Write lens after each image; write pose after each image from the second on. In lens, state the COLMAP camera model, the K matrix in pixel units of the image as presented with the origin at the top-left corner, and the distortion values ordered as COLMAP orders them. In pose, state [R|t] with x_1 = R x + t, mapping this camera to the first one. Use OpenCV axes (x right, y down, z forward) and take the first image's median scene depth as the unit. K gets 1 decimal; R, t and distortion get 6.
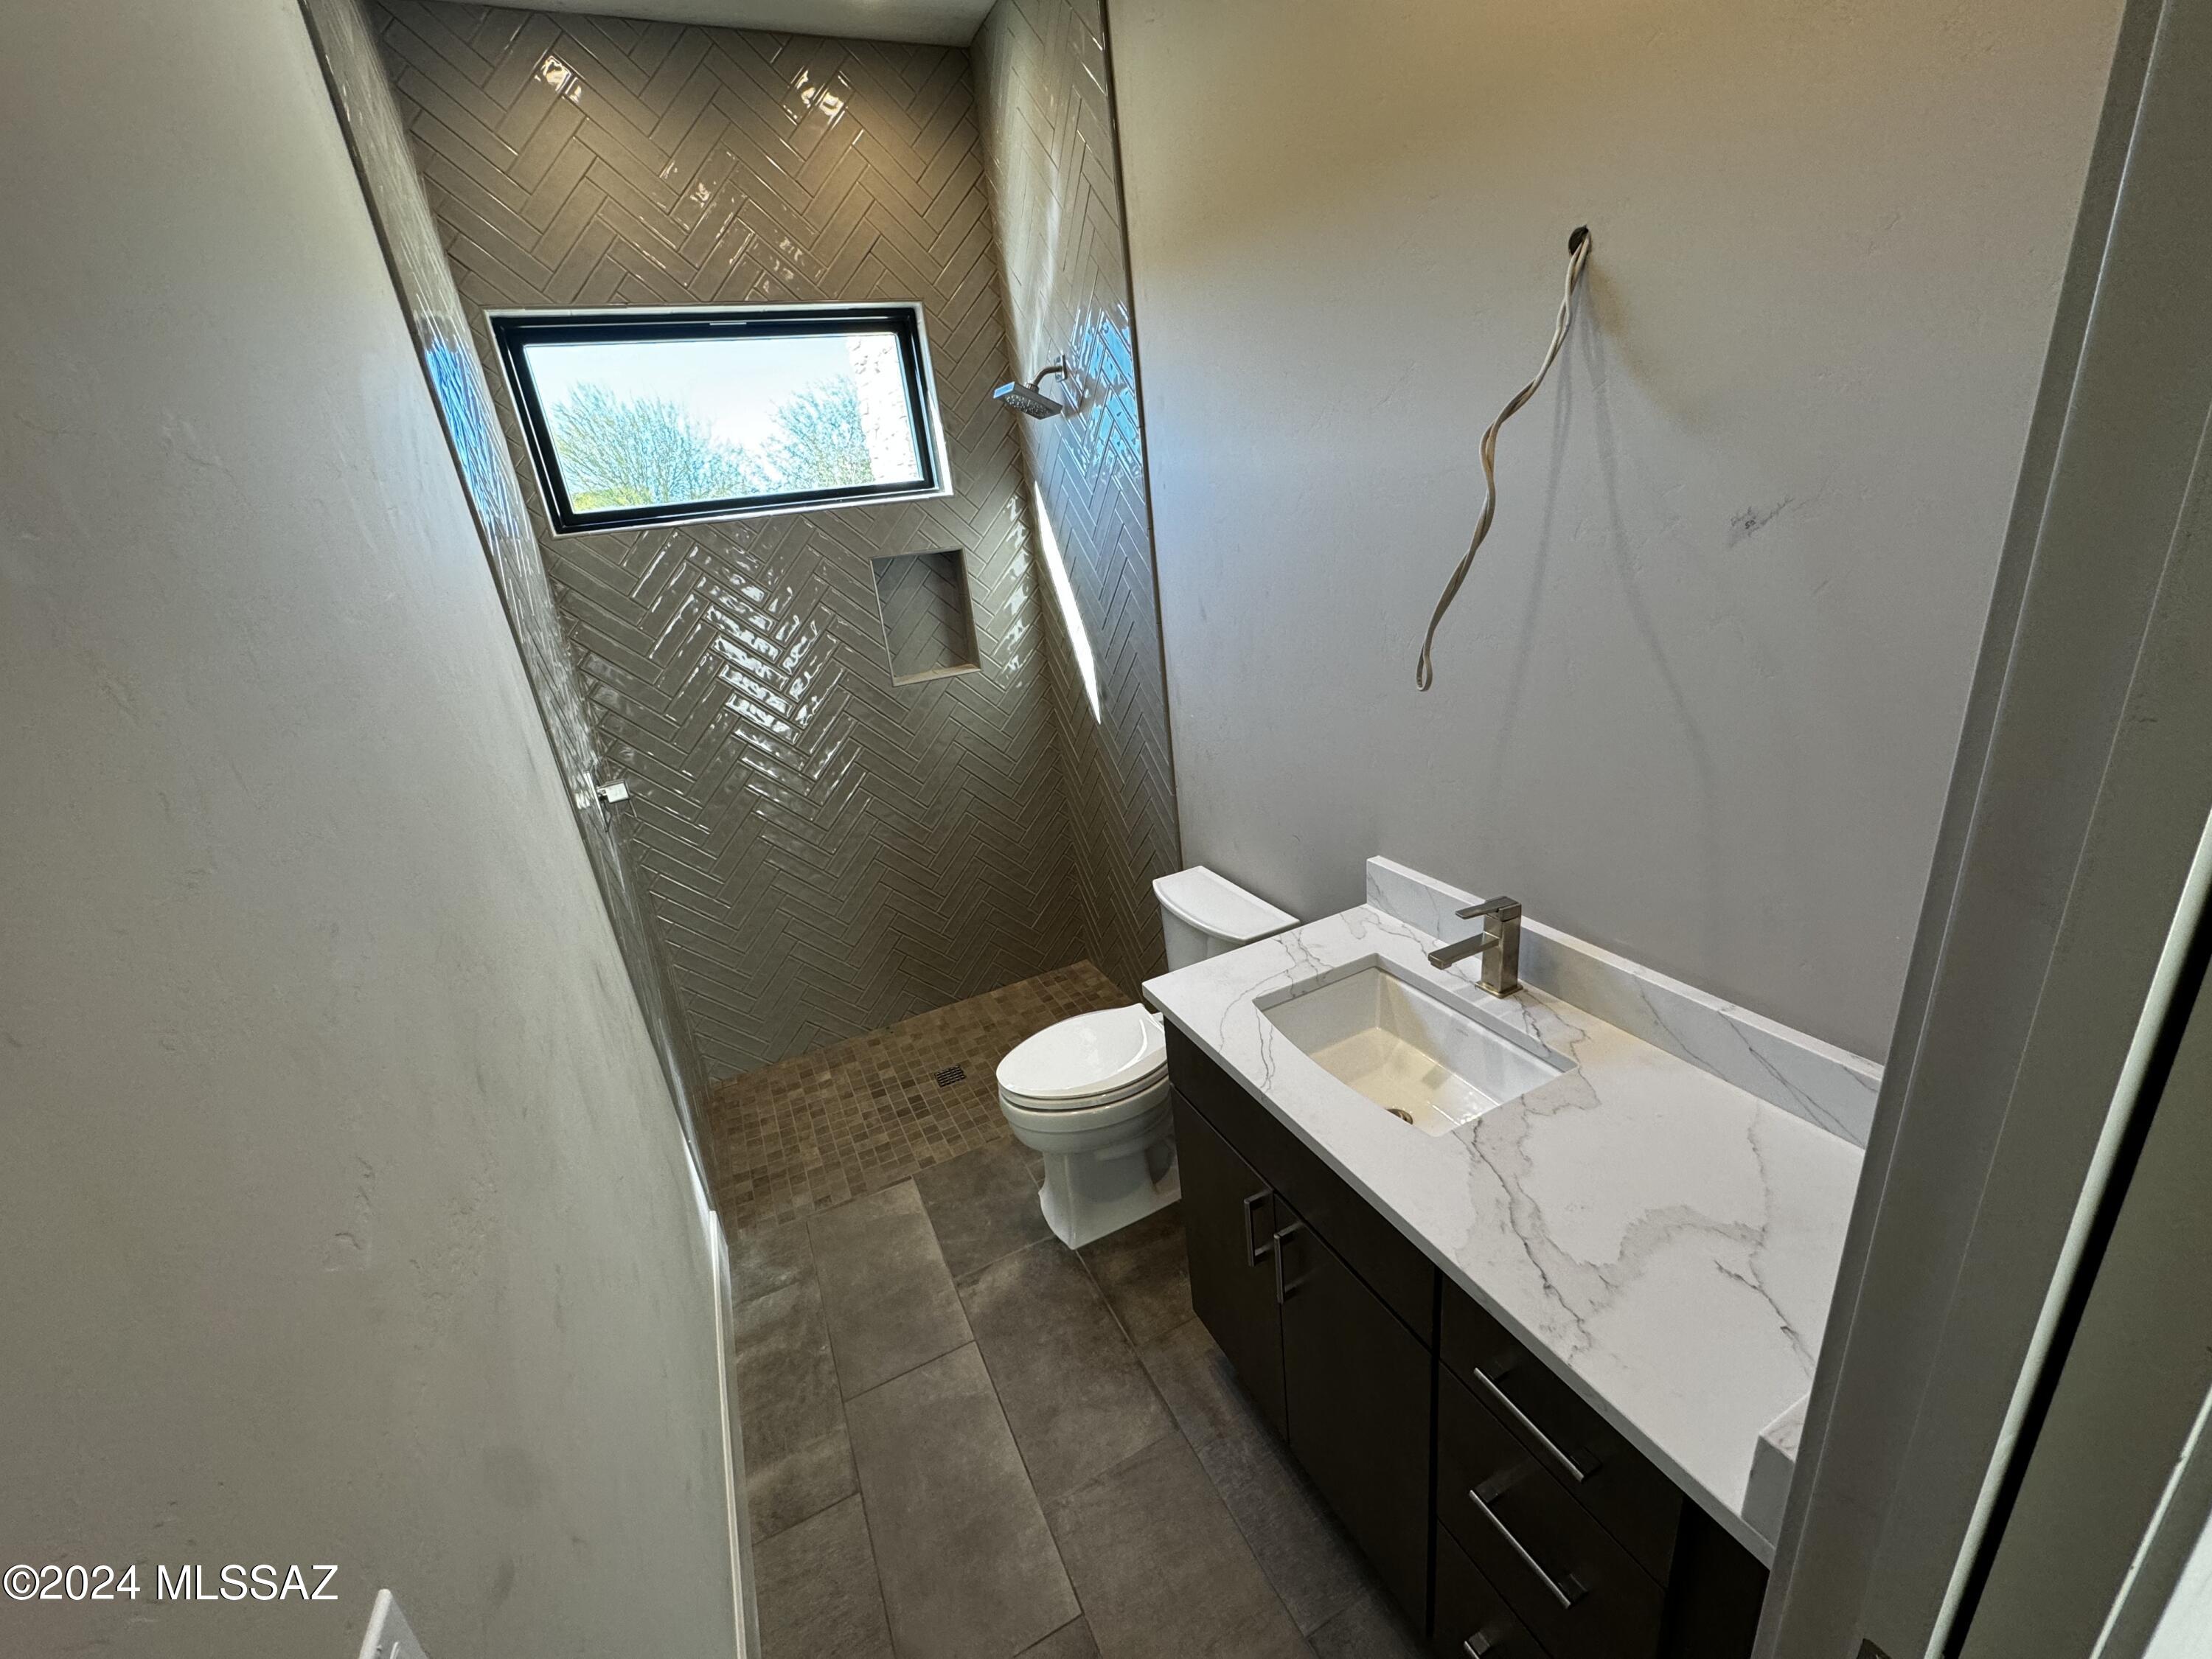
lens RADIAL K [[883.6, 0, 1106.0], [0, 883.6, 829.5], [0, 0, 1]] dist [-0.000083, -0.000022]
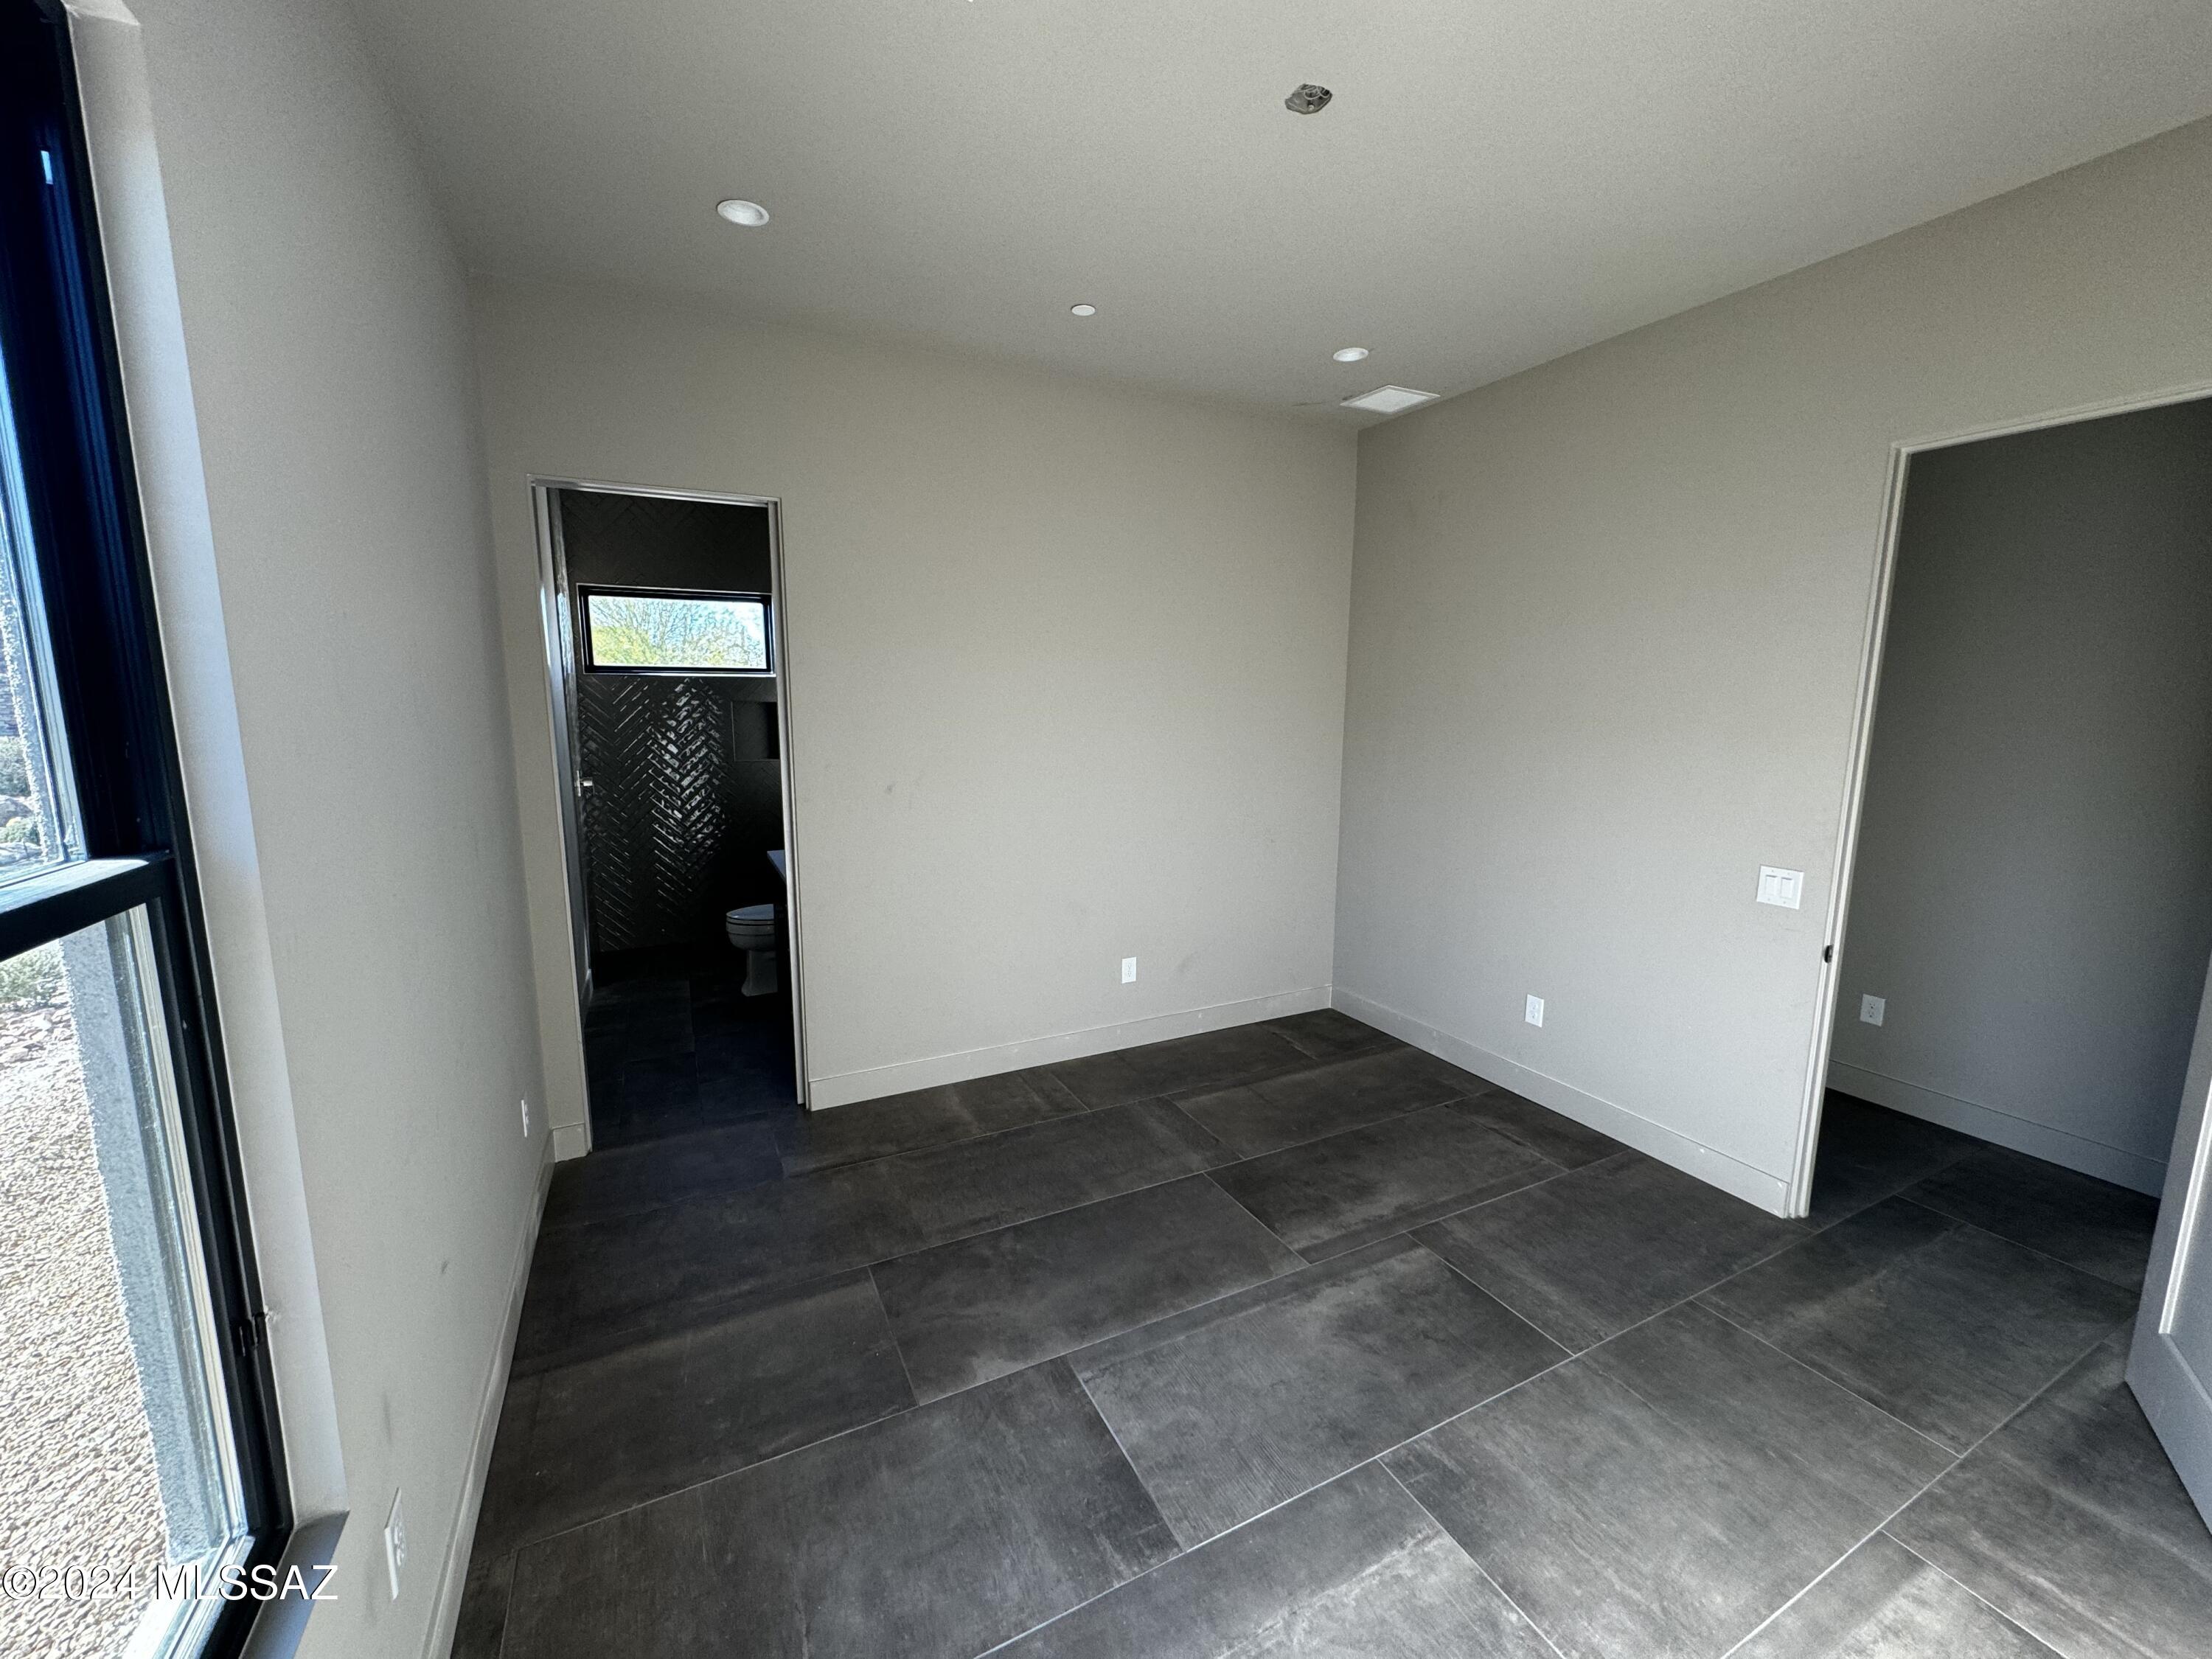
lens RADIAL K [[878.1, 0, 1106.0], [0, 878.1, 829.5], [0, 0, 1]] dist [0.001088, 0.000058]
pose [[0.992817, 0.113129, 0.038944, 0.625627], [-0.103247, 0.974567, -0.198894, 0.346087], [-0.060455, 0.193445, 0.979247, -1.142107]]
